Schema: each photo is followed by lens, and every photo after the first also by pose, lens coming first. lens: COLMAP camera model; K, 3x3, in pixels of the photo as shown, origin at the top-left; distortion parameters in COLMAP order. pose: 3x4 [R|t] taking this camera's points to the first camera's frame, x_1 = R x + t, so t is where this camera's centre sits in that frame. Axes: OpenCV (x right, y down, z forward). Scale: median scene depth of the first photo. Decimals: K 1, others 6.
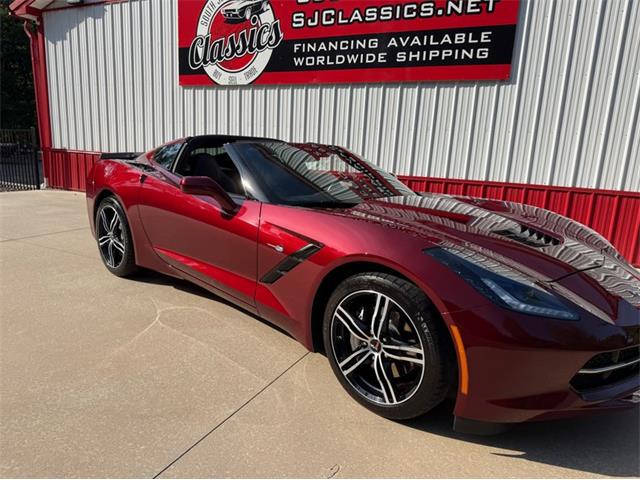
lens RADIAL K [[450.1, 0, 320.0], [0, 450.1, 240.0], [0, 0, 1]] dist [0.026233, -0.029831]
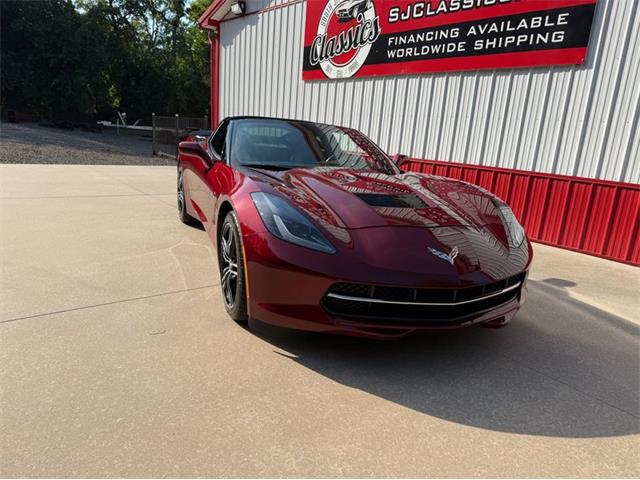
lens RADIAL K [[450.1, 0, 320.0], [0, 450.1, 240.0], [0, 0, 1]] dist [0.026233, -0.029831]
pose [[0.914894, 0.115914, -0.386694, 0.281477], [-0.112792, 0.993140, 0.030841, 0.028559], [0.387616, 0.015399, 0.921692, -0.044025]]
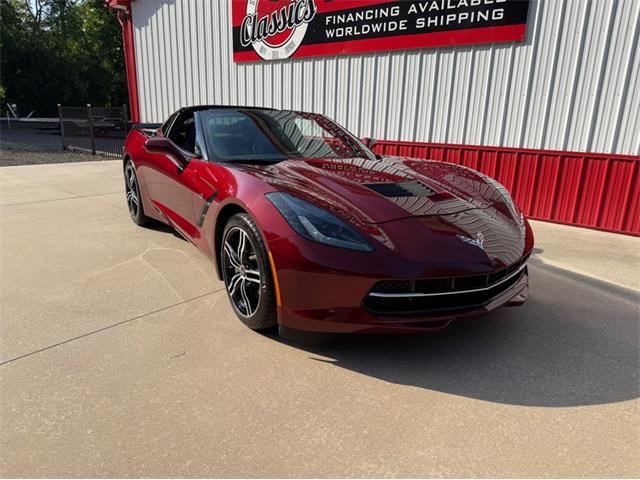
lens RADIAL K [[450.1, 0, 320.0], [0, 450.1, 240.0], [0, 0, 1]] dist [0.026233, -0.029831]
pose [[0.974095, 0.039234, -0.222708, 0.195832], [-0.026289, 0.997804, 0.060794, 0.020827], [0.224604, -0.053364, 0.972988, -0.054031]]
